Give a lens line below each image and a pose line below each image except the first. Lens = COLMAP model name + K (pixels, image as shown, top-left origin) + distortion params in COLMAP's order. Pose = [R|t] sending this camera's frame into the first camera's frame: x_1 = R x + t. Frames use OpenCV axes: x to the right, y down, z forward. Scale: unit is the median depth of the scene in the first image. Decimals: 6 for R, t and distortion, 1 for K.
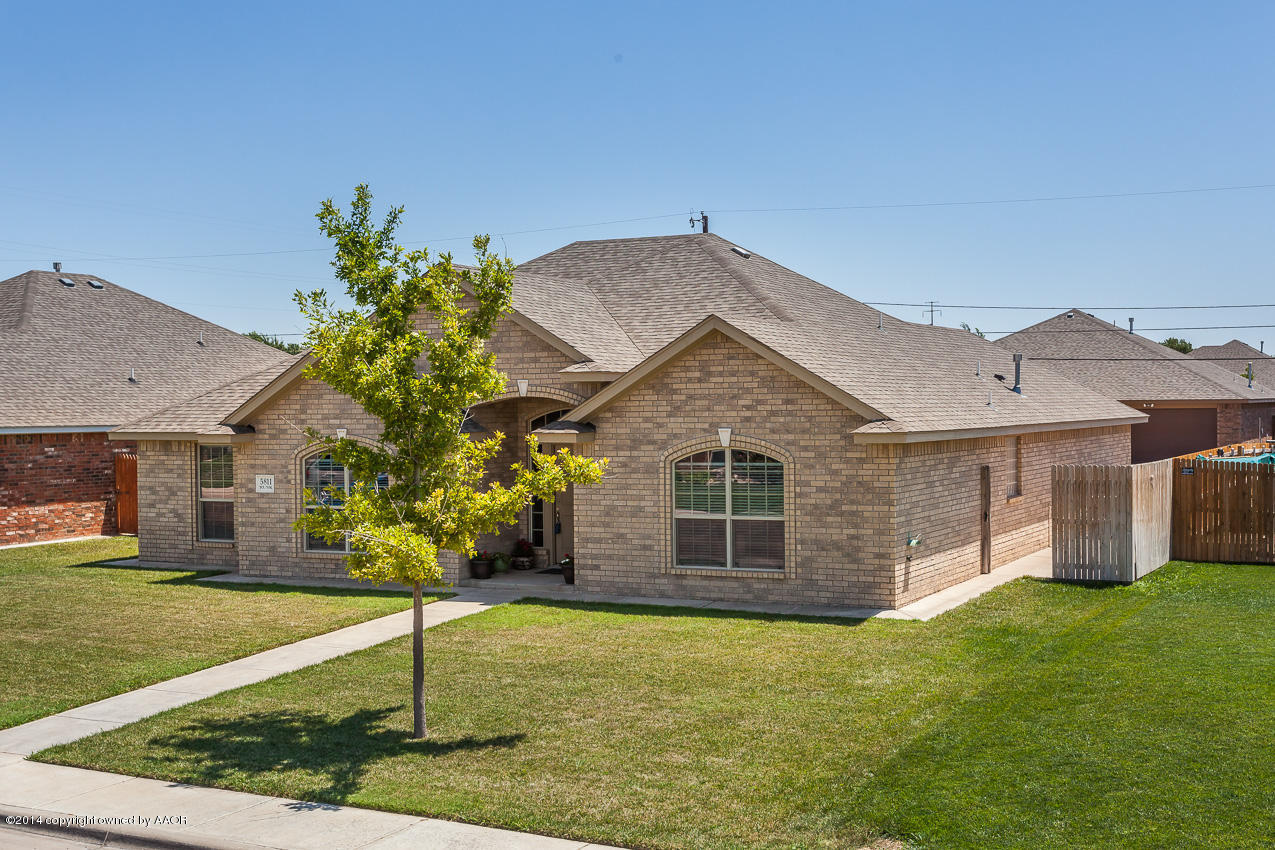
lens RADIAL K [[991.4, 0, 638.4], [0, 991.4, 442.4], [0, 0, 1]] dist [-0.003419, 0.001199]
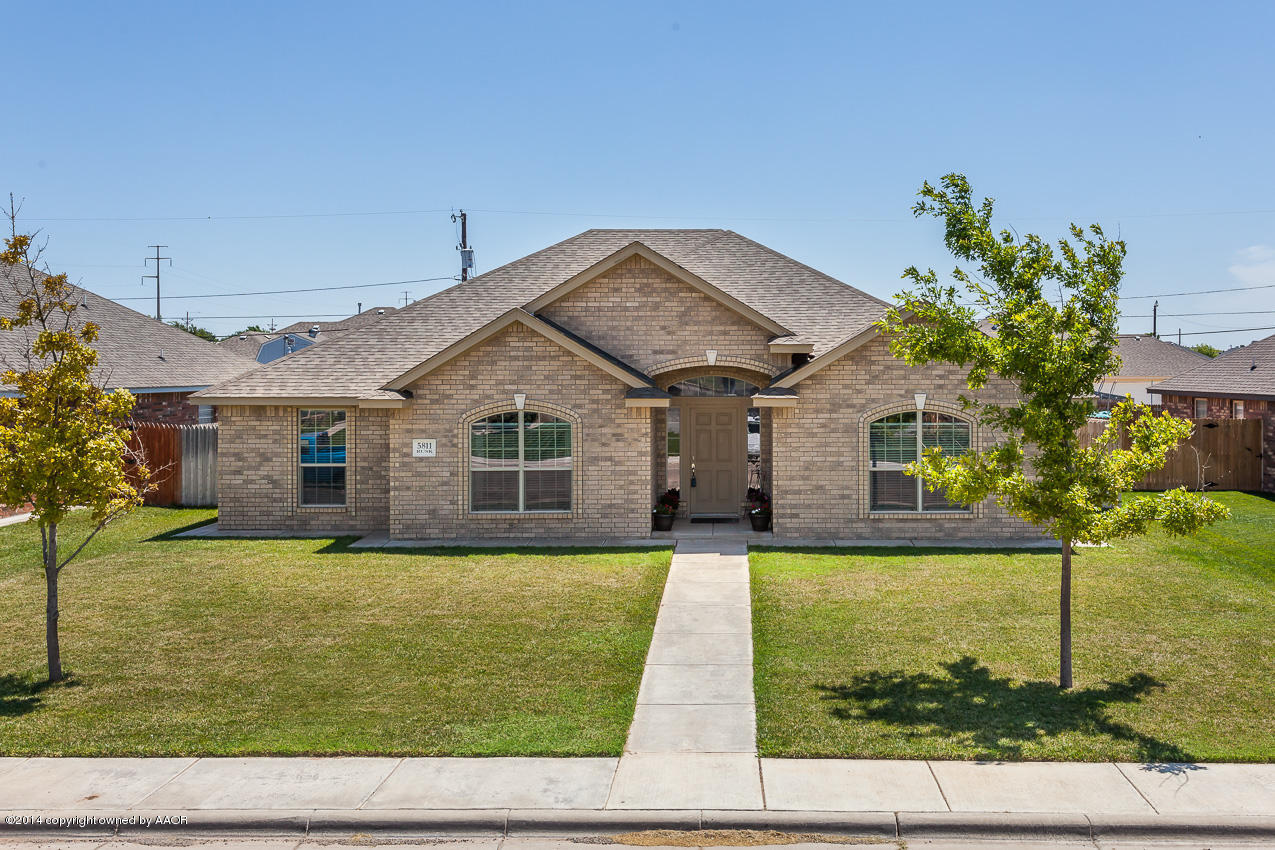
lens RADIAL K [[812.9, 0, 636.3], [0, 812.9, 405.0], [0, 0, 1]] dist [0.000742, 0.003026]
pose [[0.951761, -0.002475, 0.306829, -0.483690], [0.002798, 0.999996, -0.000612, -0.001332], [-0.306826, 0.001441, 0.951764, 0.159084]]
